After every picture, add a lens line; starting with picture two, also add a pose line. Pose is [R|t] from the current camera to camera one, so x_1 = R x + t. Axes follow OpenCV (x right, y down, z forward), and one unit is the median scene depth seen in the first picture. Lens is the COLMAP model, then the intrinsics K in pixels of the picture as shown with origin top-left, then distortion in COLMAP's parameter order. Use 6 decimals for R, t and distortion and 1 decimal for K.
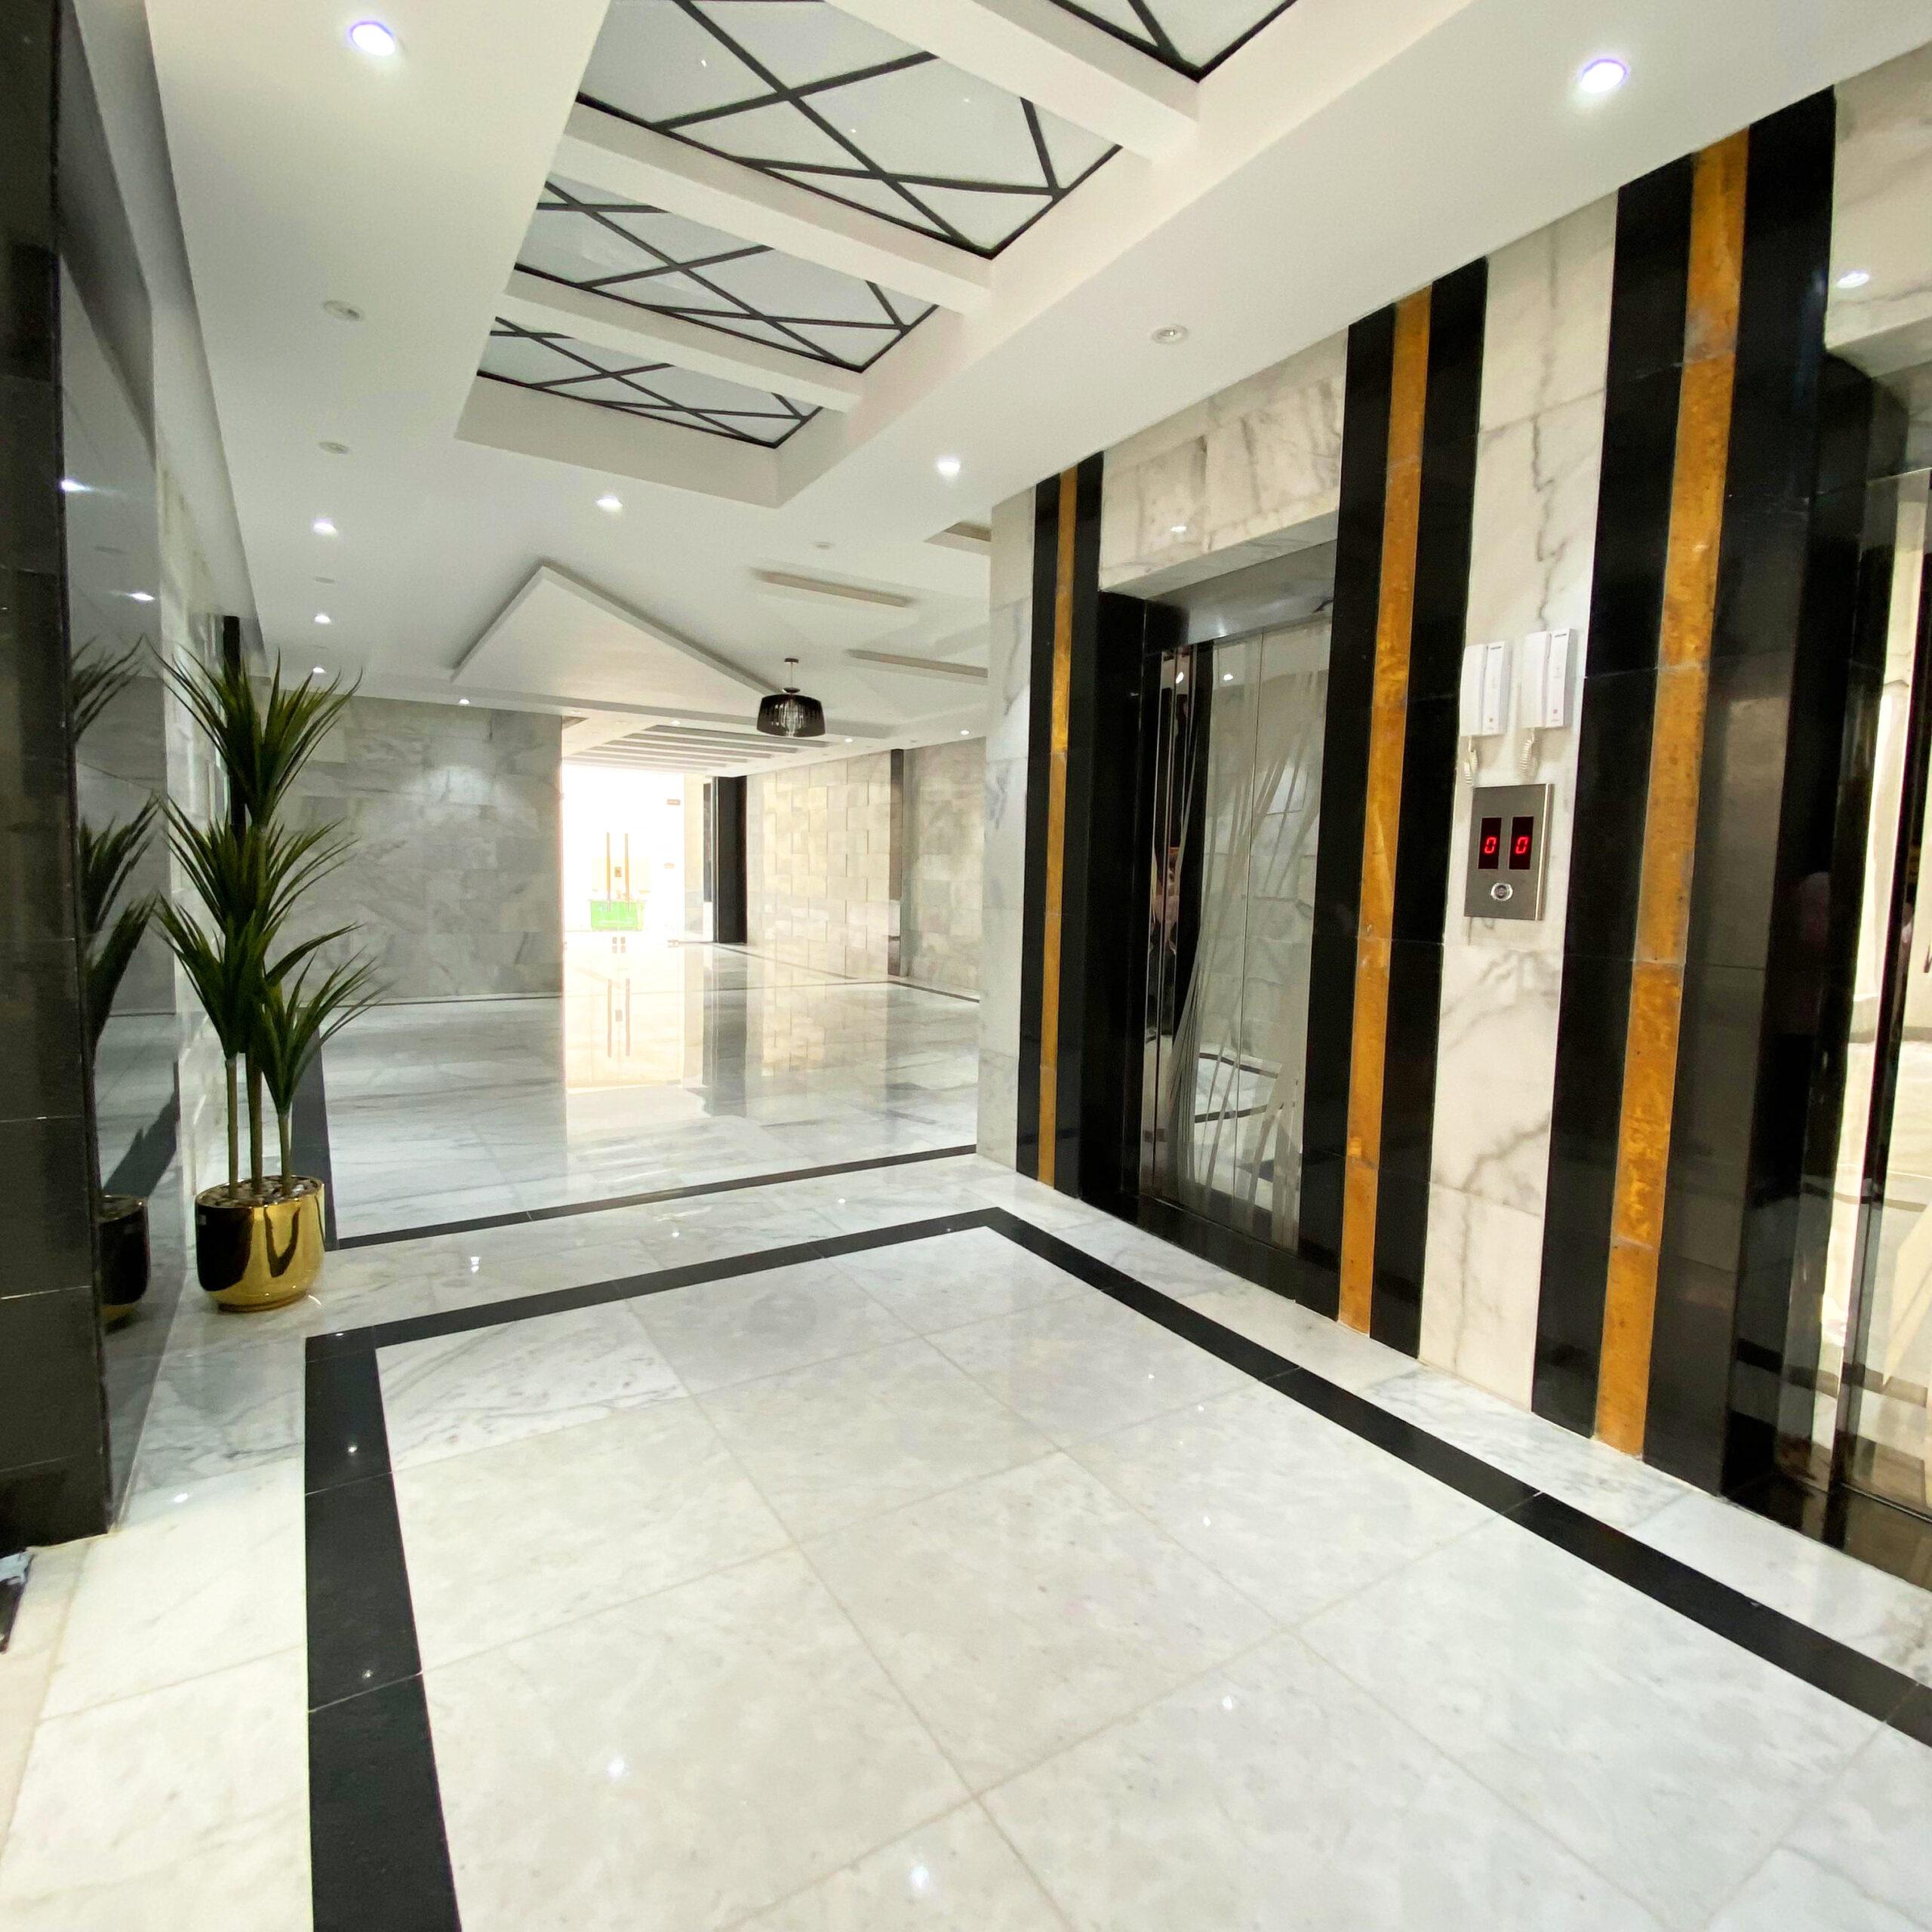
lens RADIAL K [[1043.8, 0, 971.7], [0, 1043.8, 960.5], [0, 0, 1]] dist [0.006710, -0.010677]
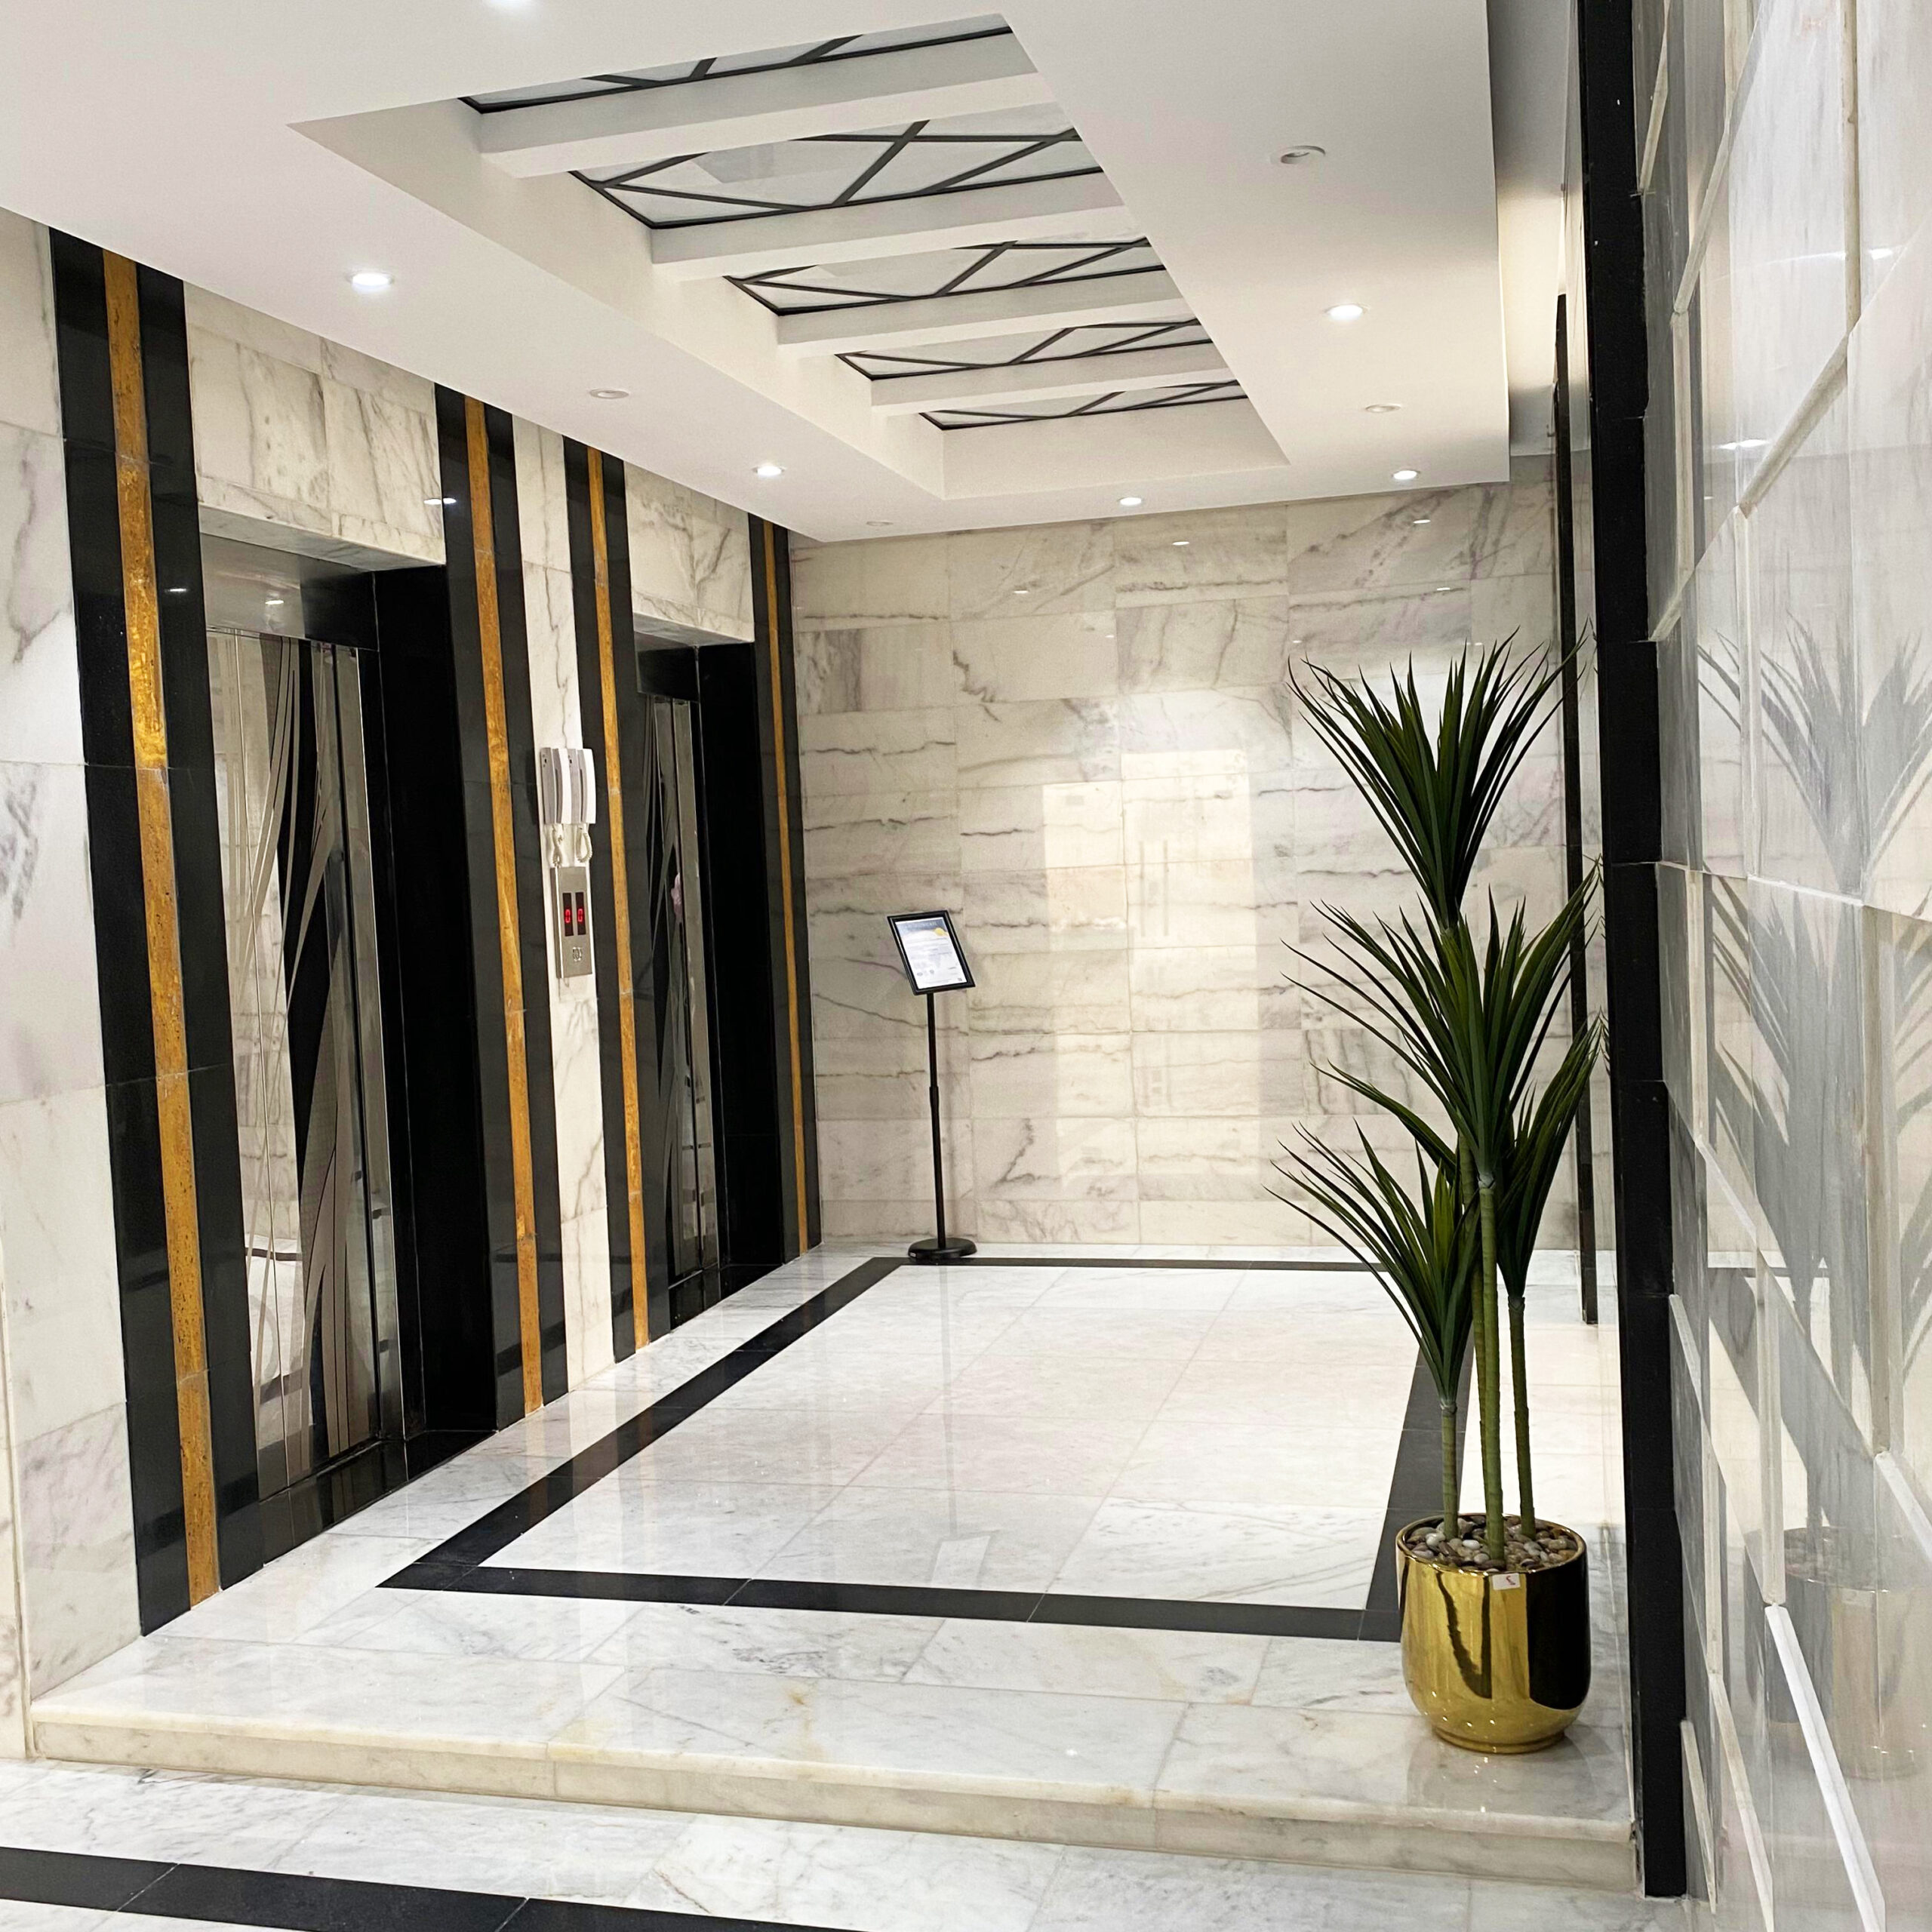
lens RADIAL K [[2095.9, 0, 966.4], [0, 2095.9, 962.8], [0, 0, 1]] dist [0.043042, 0.000000]
pose [[-0.680141, -0.034647, 0.732262, -1.344985], [0.093783, 0.986563, 0.133787, -0.288890], [-0.727058, 0.159668, -0.667753, 1.964357]]
